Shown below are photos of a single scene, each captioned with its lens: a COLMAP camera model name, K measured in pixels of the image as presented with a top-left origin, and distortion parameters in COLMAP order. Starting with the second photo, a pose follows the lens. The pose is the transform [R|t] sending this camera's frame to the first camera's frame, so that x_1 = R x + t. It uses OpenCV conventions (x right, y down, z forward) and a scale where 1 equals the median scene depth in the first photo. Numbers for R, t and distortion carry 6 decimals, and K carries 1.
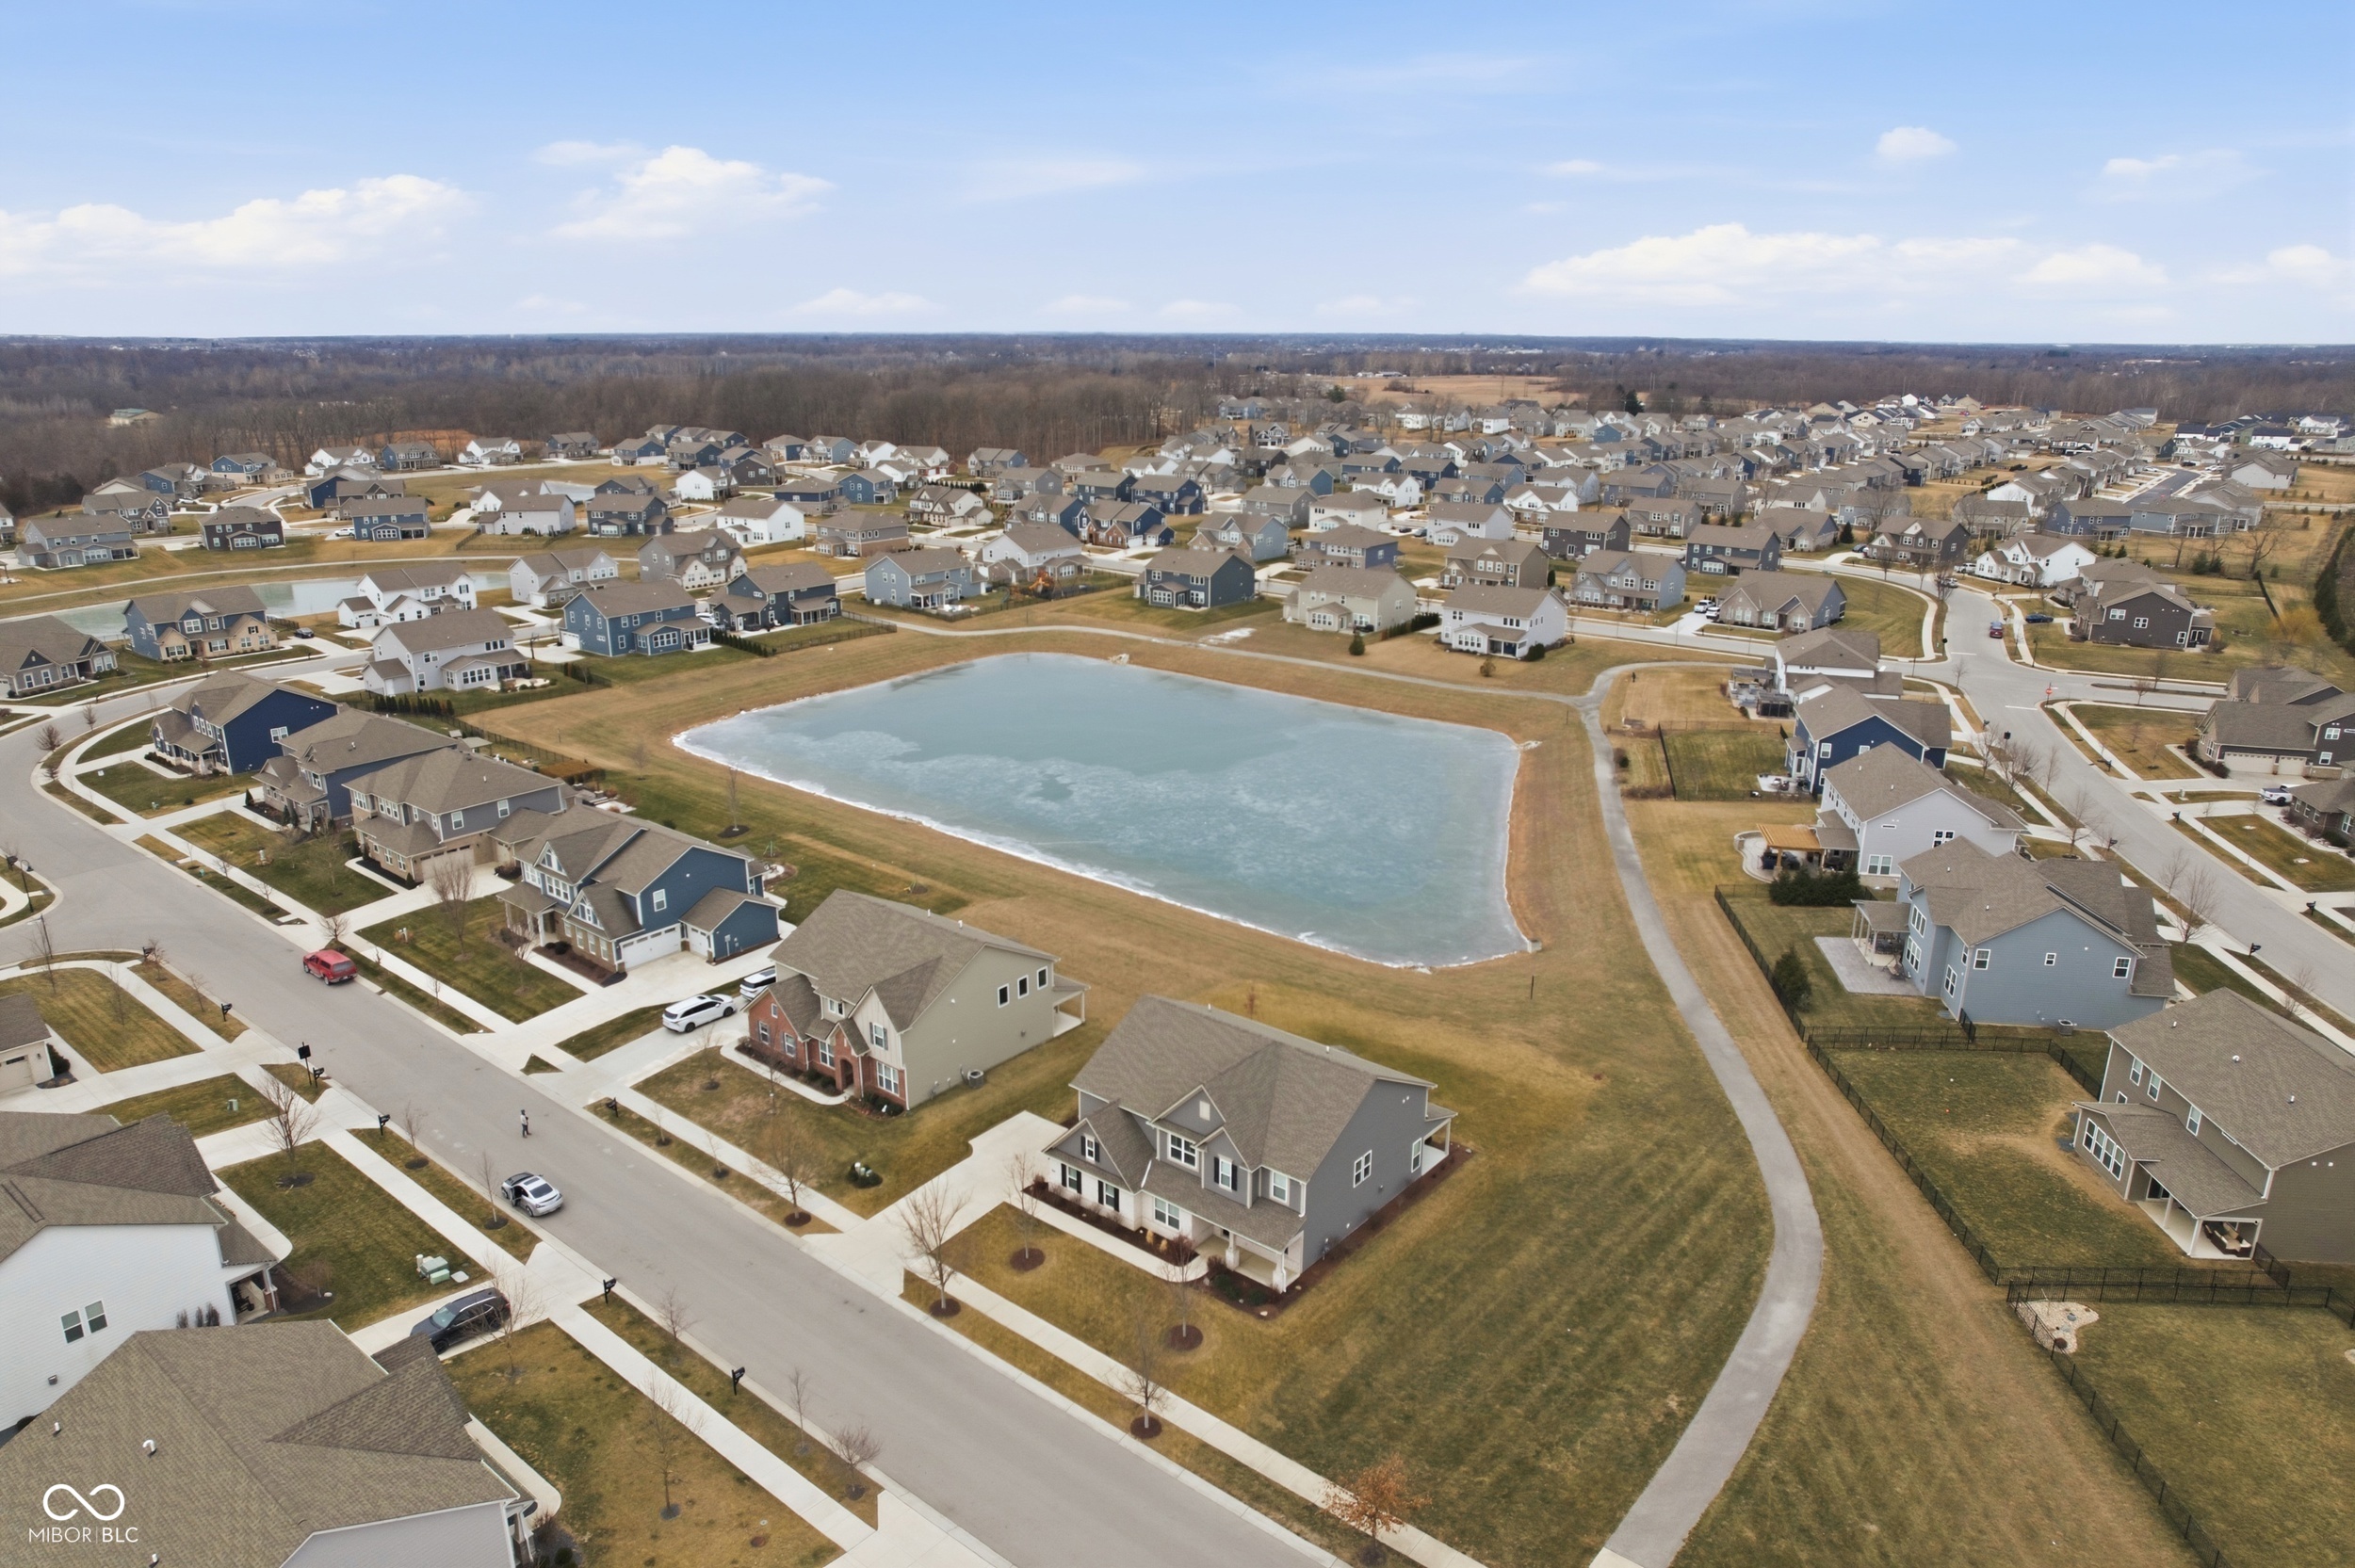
lens RADIAL K [[1508.0, 0, 1177.5], [0, 1508.0, 784.0], [0, 0, 1]] dist [-0.072597, 0.062831]
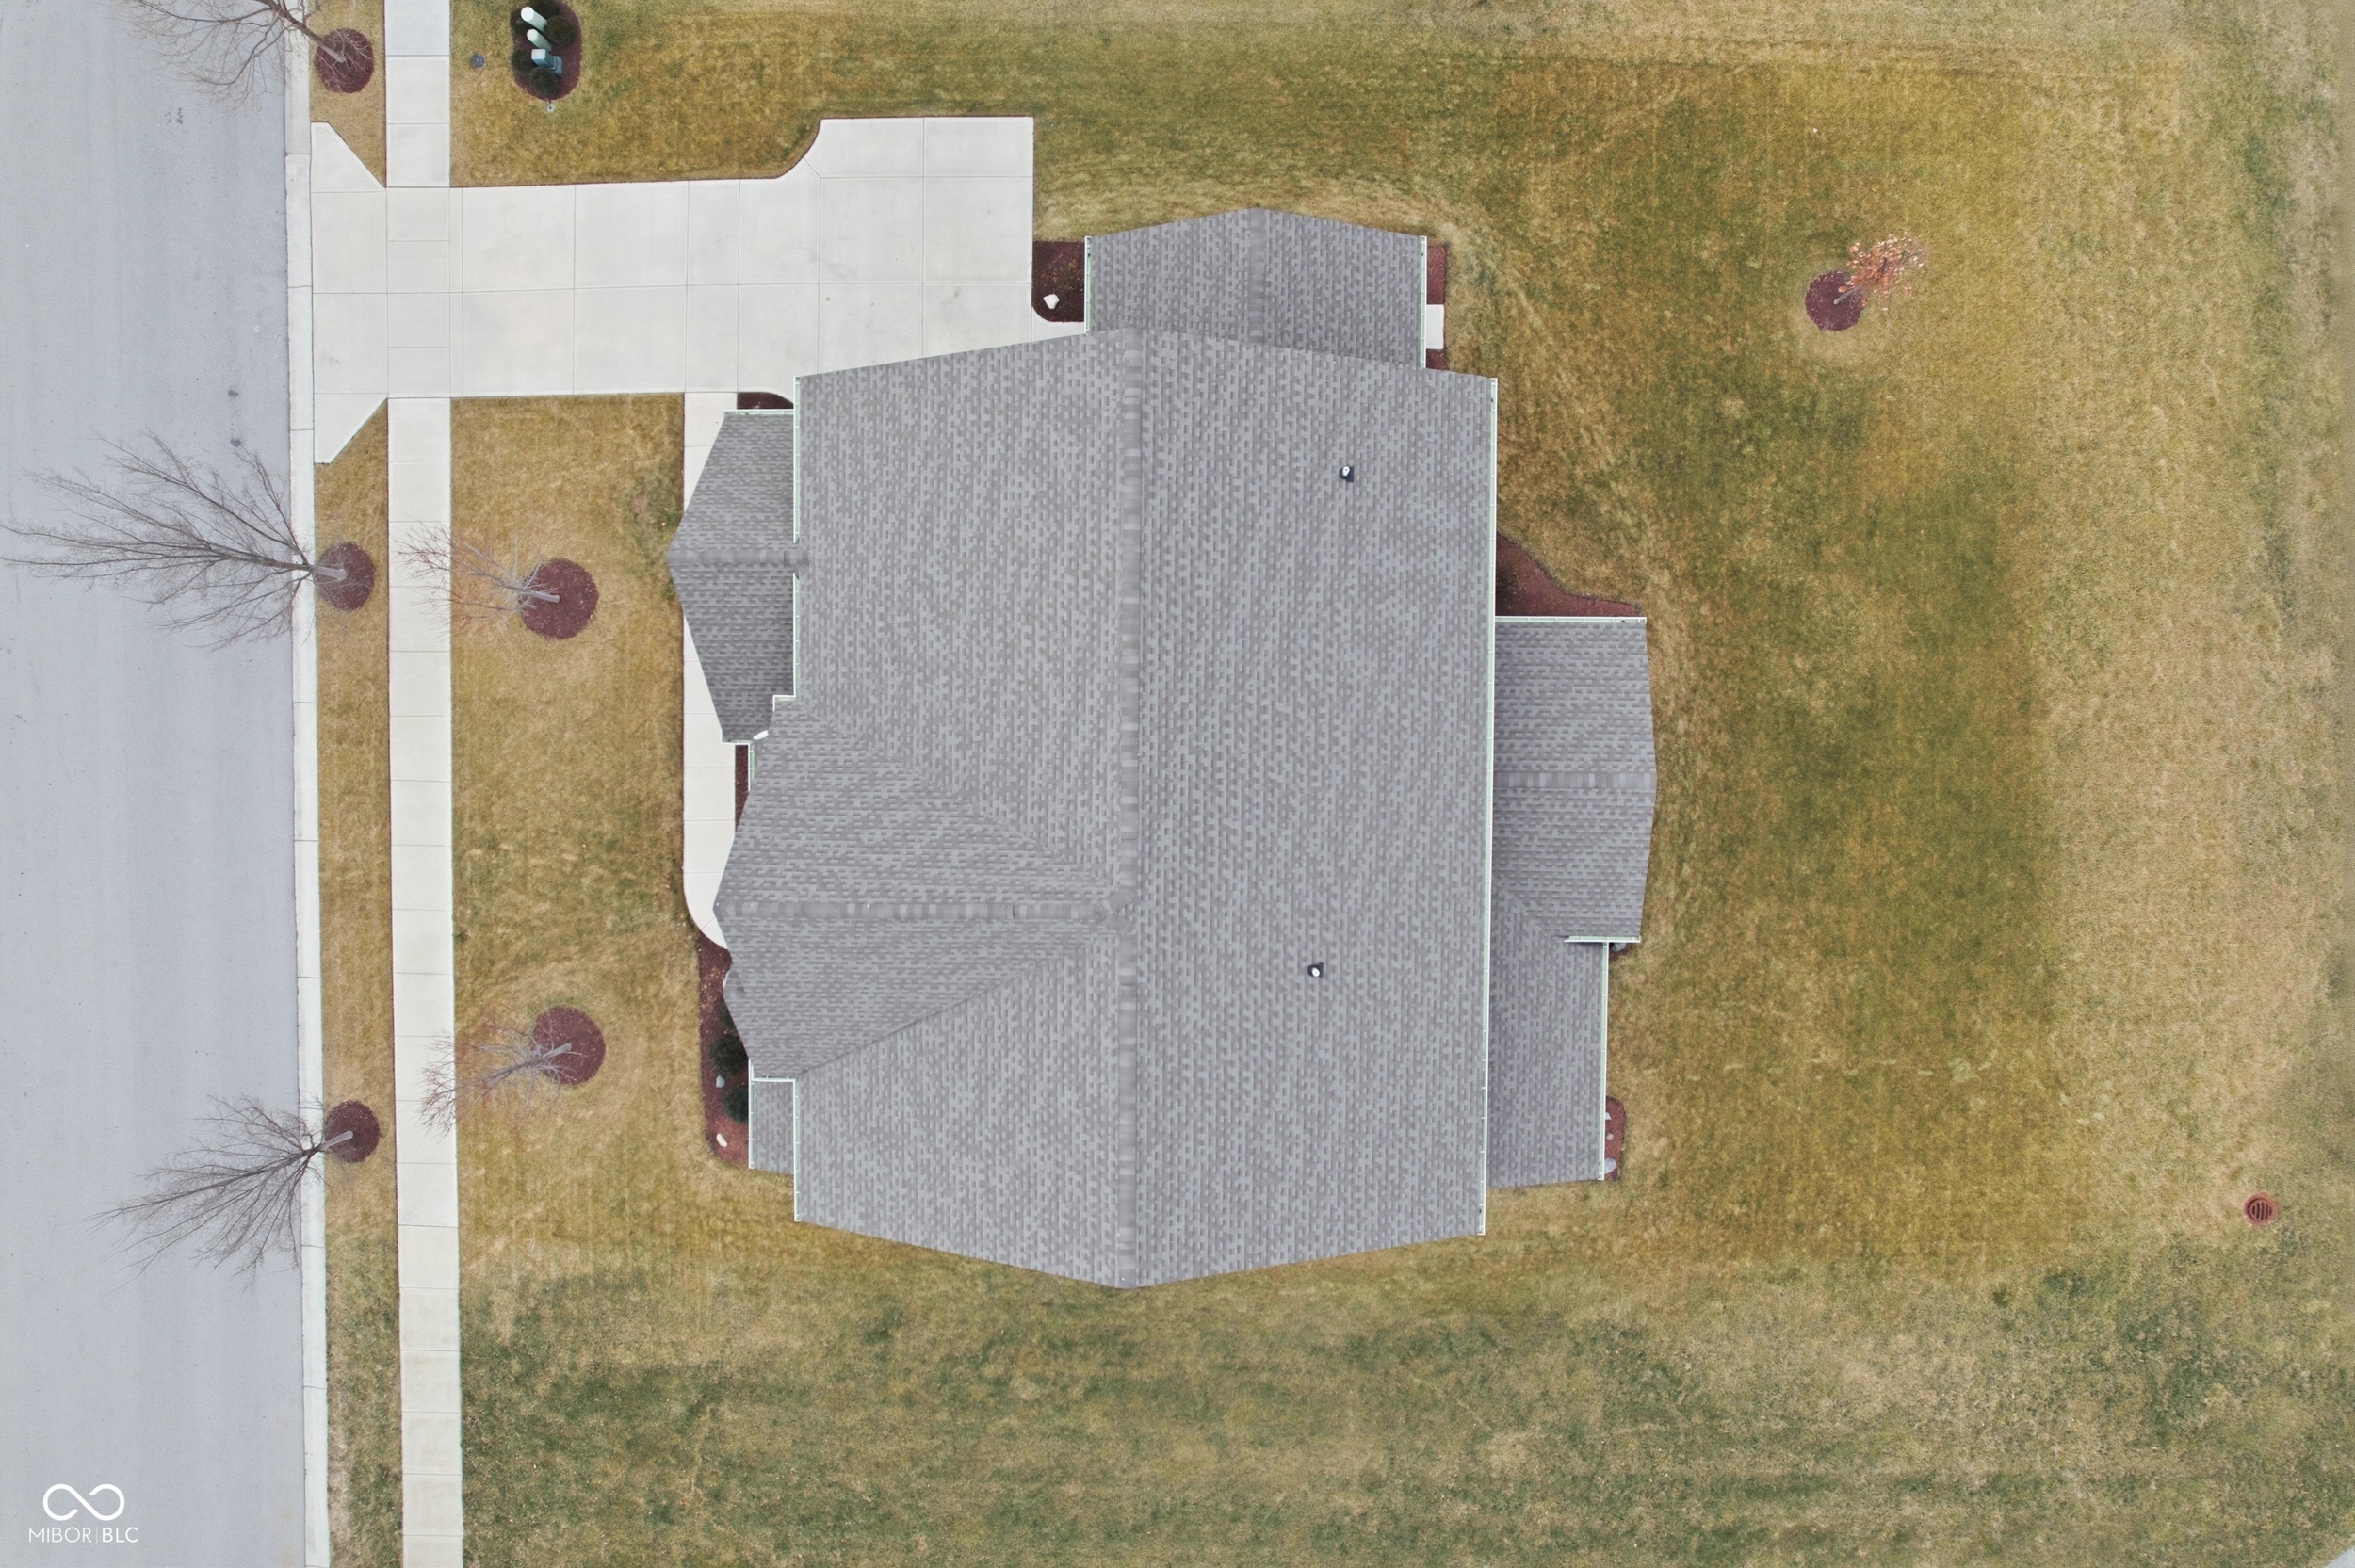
lens RADIAL K [[1508.0, 0, 1177.5], [0, 1508.0, 784.0], [0, 0, 1]] dist [-0.072597, 0.062831]
pose [[0.624410, 0.781079, 0.005330, 0.050435], [-0.205292, 0.157523, 0.965941, -0.128387], [0.753636, -0.604237, 0.258708, 0.933266]]
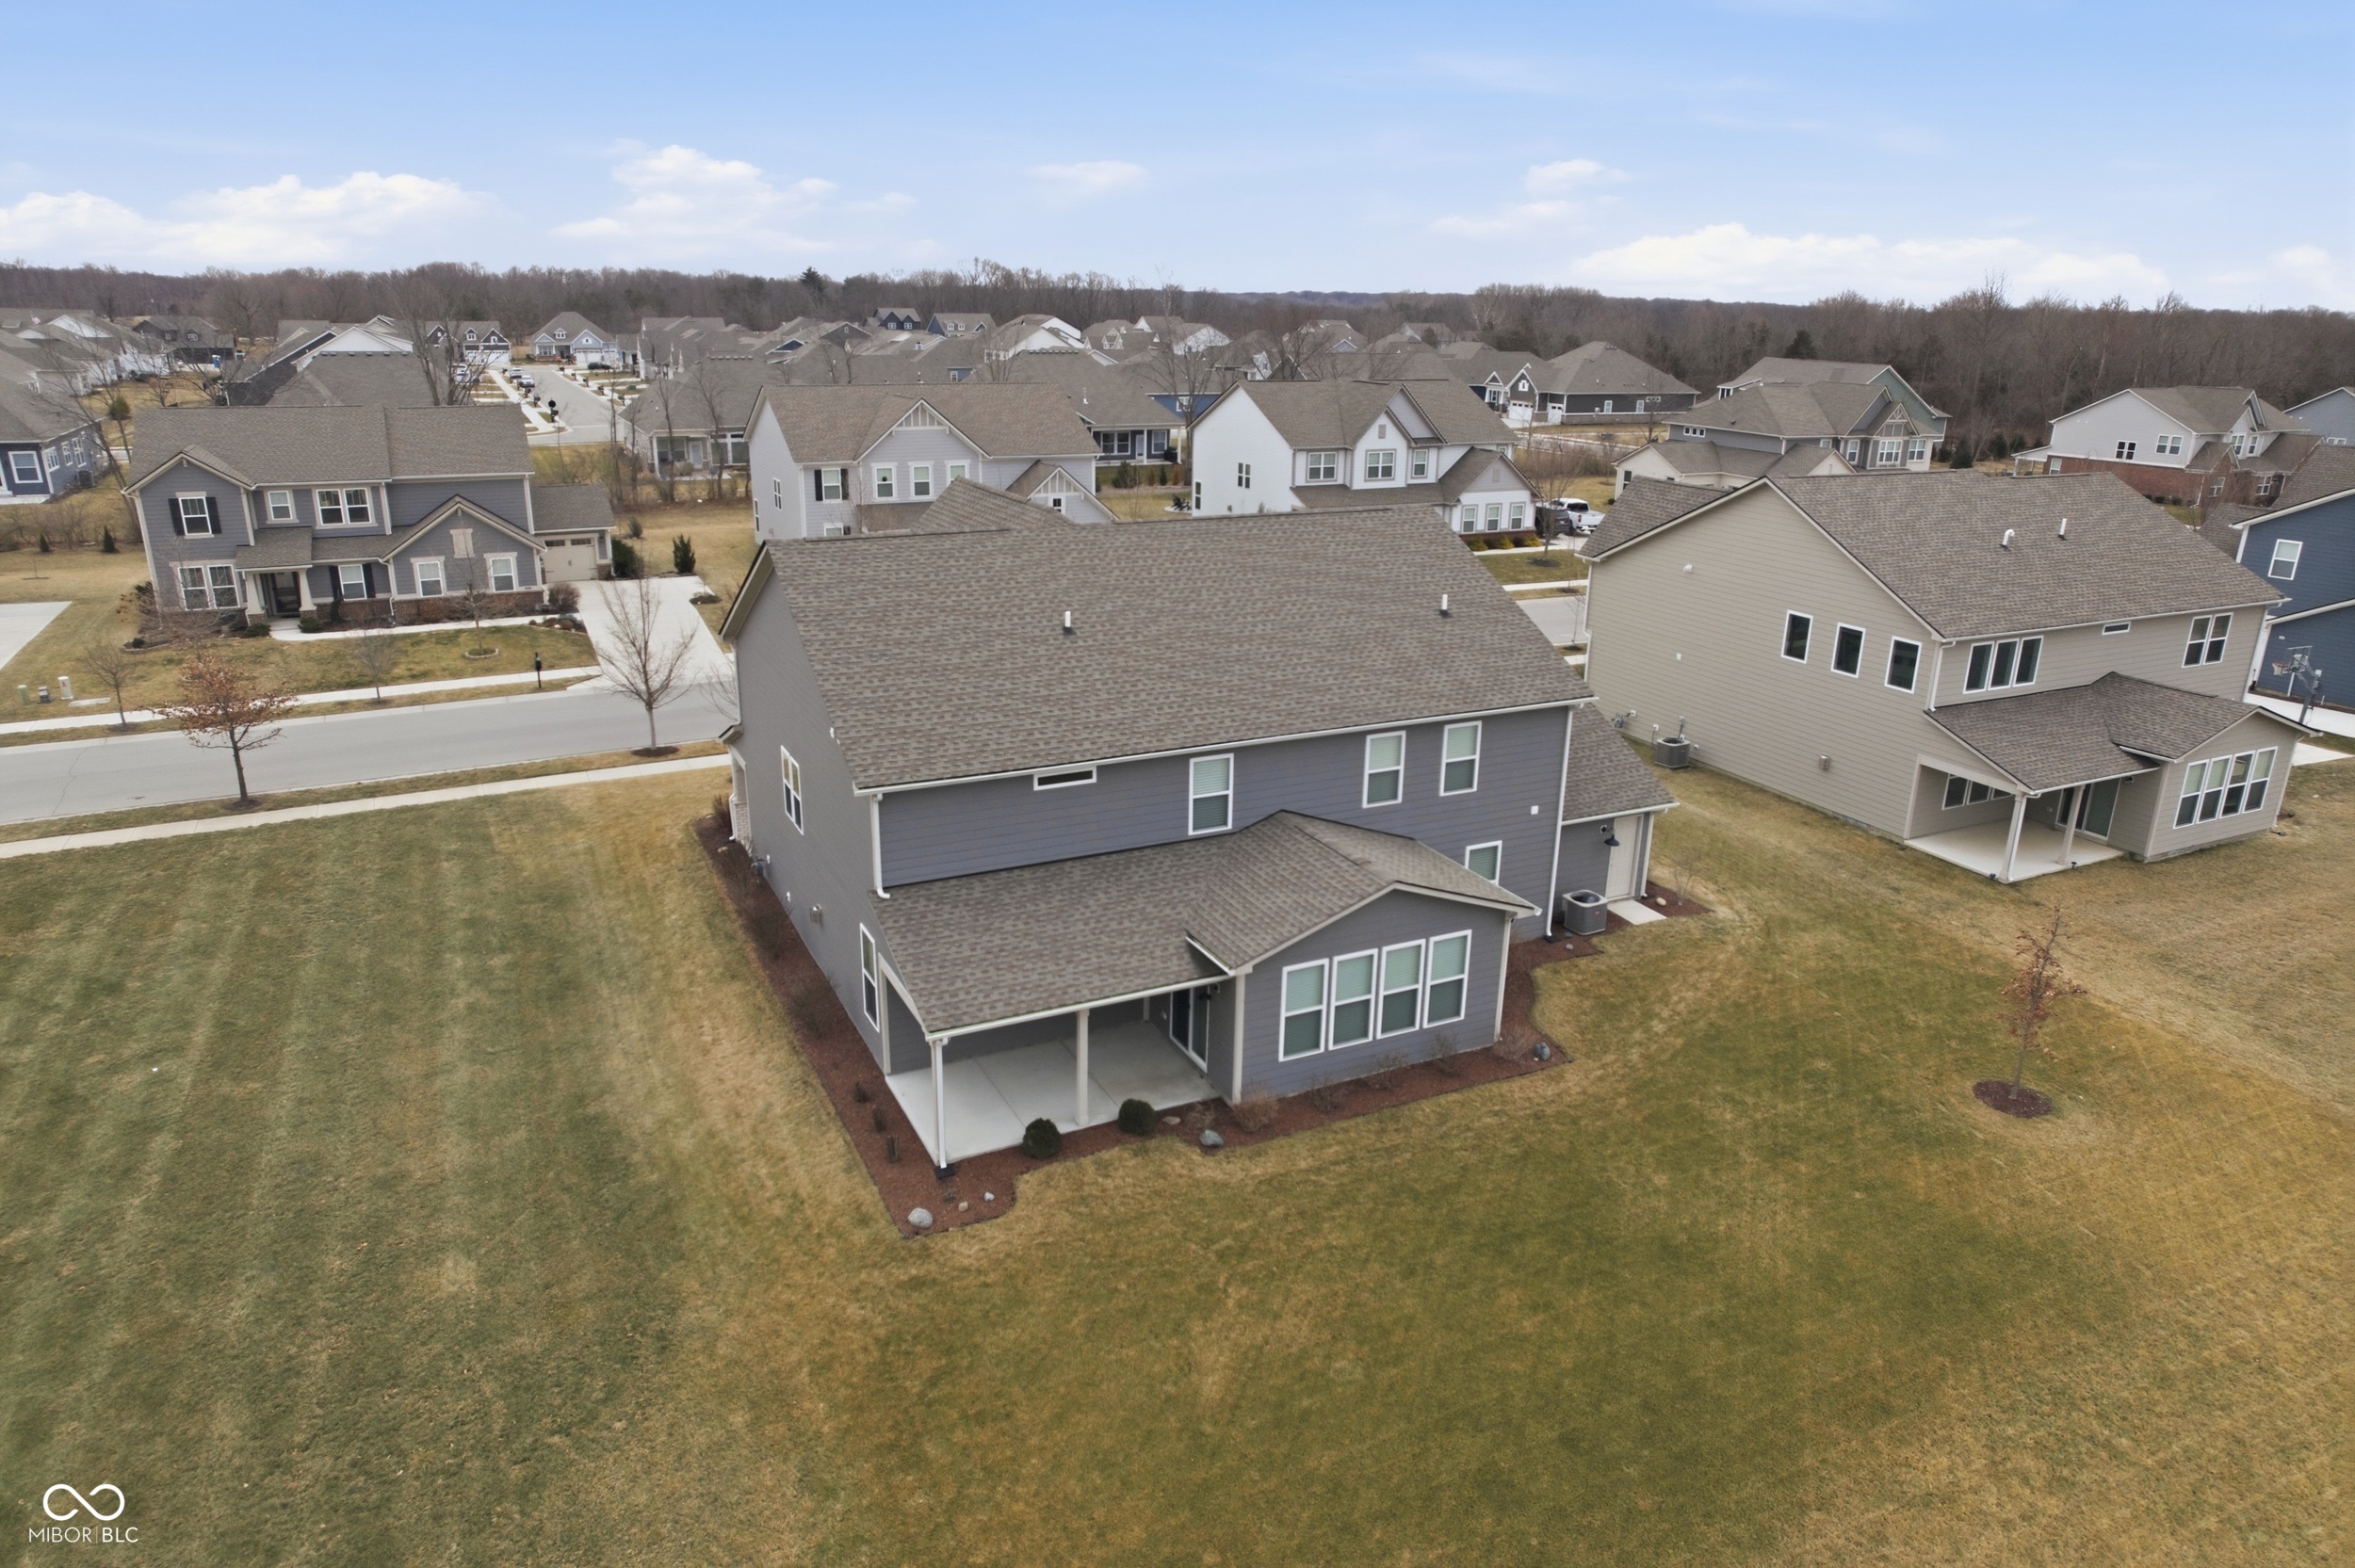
lens RADIAL K [[1508.0, 0, 1177.5], [0, 1508.0, 784.0], [0, 0, 1]] dist [-0.072597, 0.062831]
pose [[-0.412115, 0.275041, -0.868628, 0.414868], [-0.280267, 0.868860, 0.408085, 0.059529], [0.866955, 0.411626, -0.280985, 1.154276]]
